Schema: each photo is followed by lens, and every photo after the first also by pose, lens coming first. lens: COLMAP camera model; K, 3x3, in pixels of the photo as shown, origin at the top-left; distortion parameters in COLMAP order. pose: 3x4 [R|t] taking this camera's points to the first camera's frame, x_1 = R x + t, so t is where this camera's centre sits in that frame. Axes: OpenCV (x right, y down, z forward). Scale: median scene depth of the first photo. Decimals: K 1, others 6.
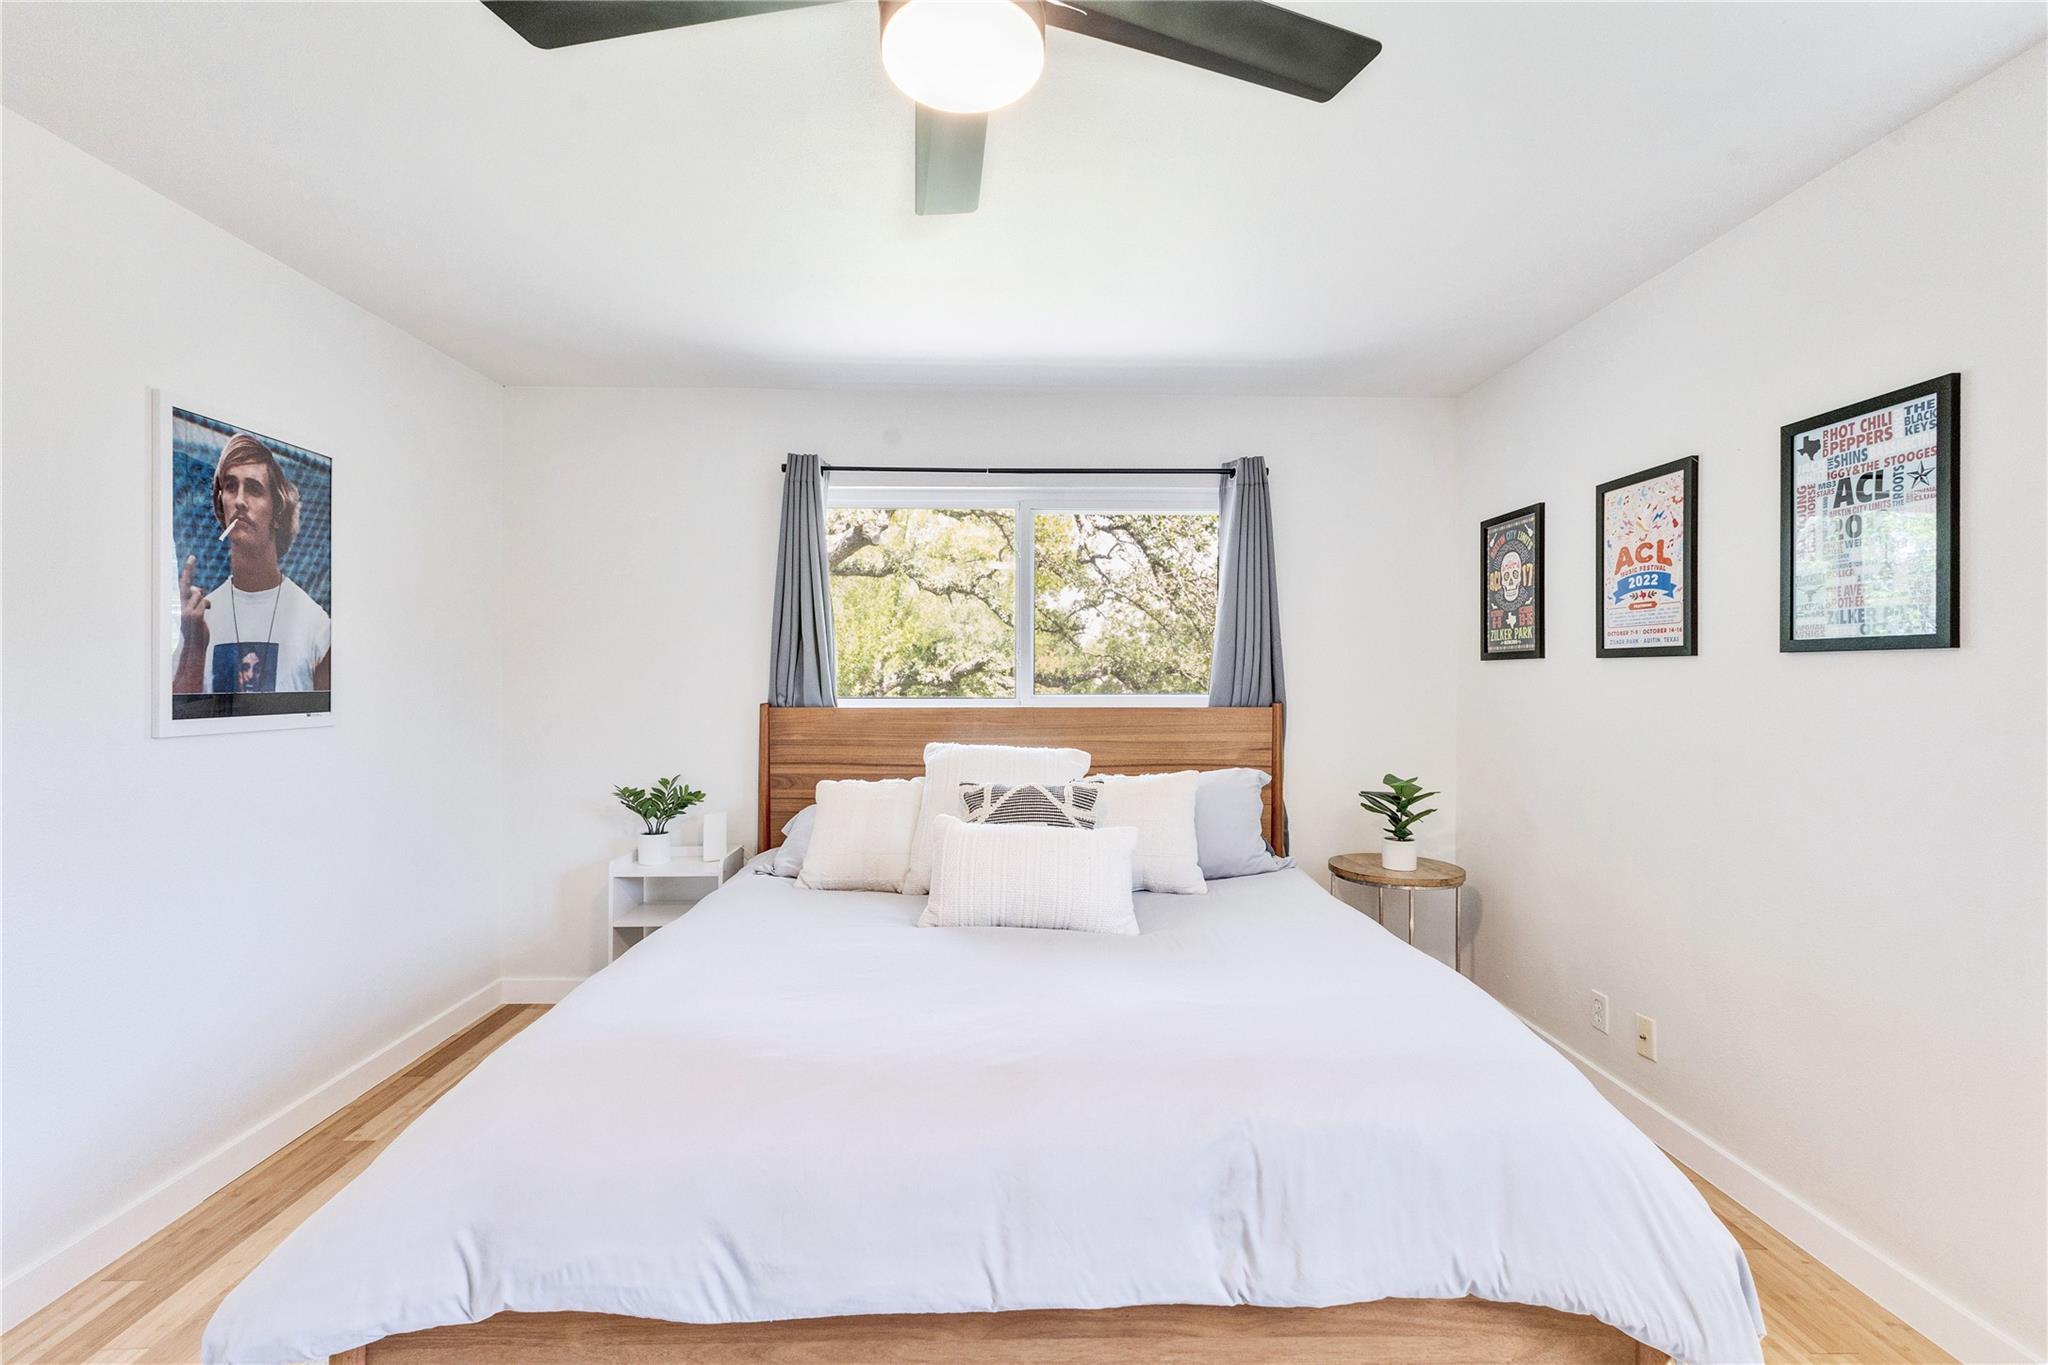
lens RADIAL K [[881.7, 0, 1026.1], [0, 881.7, 682.0], [0, 0, 1]] dist [0.002207, -0.000229]
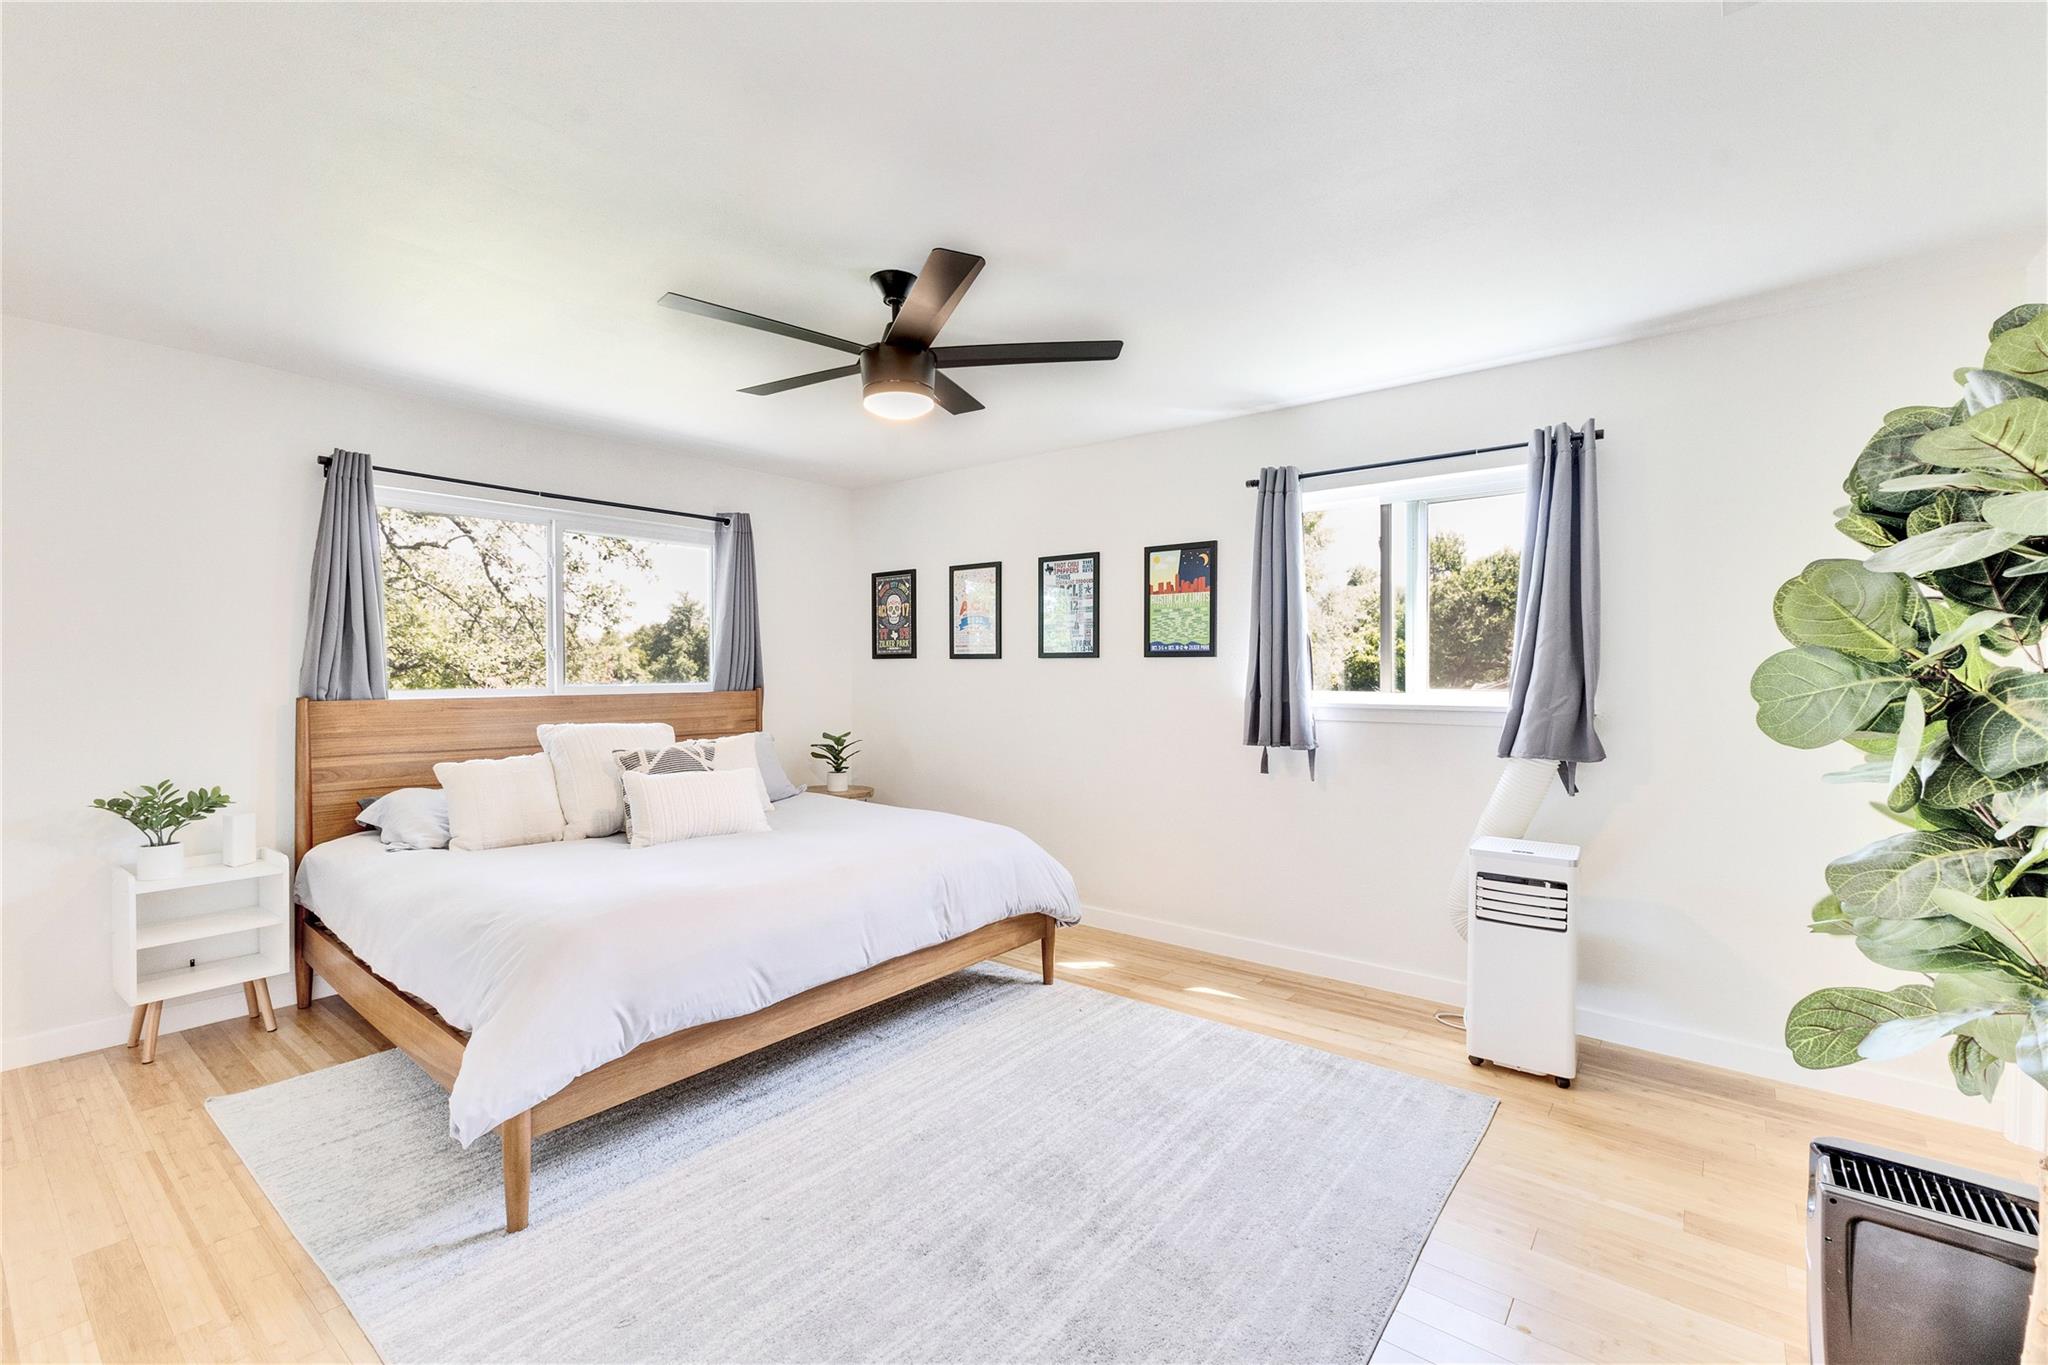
lens RADIAL K [[881.7, 0, 1026.1], [0, 881.7, 682.0], [0, 0, 1]] dist [0.002207, -0.000229]
pose [[0.639871, -0.012970, 0.768373, -0.579226], [0.006812, 0.999914, 0.011206, 0.001641], [-0.768453, -0.001936, 0.639904, -0.266711]]
